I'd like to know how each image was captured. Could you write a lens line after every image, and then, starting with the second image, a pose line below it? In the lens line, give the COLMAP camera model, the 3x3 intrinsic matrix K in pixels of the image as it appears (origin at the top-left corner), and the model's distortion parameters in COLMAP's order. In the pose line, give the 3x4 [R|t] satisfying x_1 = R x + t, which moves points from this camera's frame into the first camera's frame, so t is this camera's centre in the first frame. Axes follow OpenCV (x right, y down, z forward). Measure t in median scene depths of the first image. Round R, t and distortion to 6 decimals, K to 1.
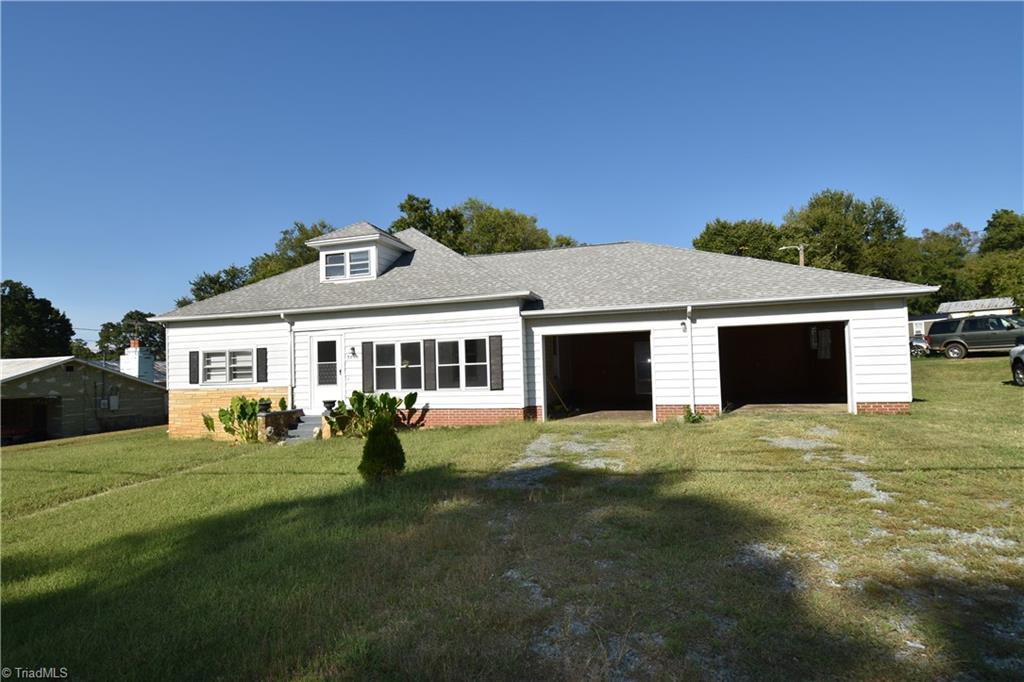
lens RADIAL K [[486.4, 0, 512.0], [0, 486.4, 341.0], [0, 0, 1]] dist [-0.000712, -0.000087]
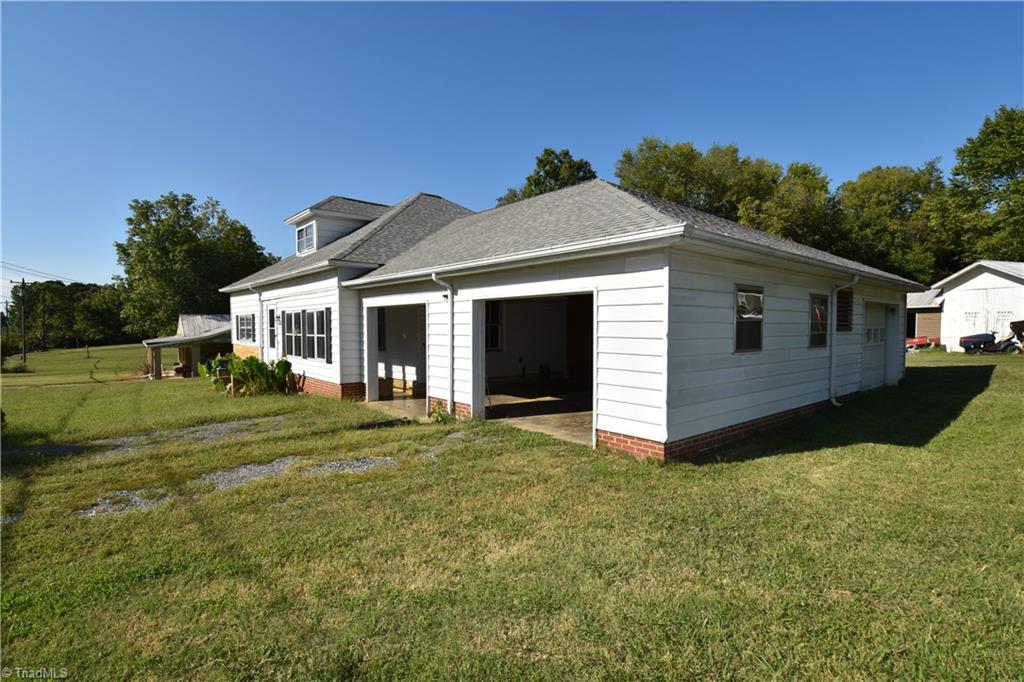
lens RADIAL K [[486.4, 0, 512.0], [0, 486.4, 341.0], [0, 0, 1]] dist [-0.000712, -0.000087]
pose [[0.841379, 0.046511, -0.538440, 0.855513], [0.002339, 0.995967, 0.089687, -0.032868], [0.540440, -0.076720, 0.837878, 0.409682]]
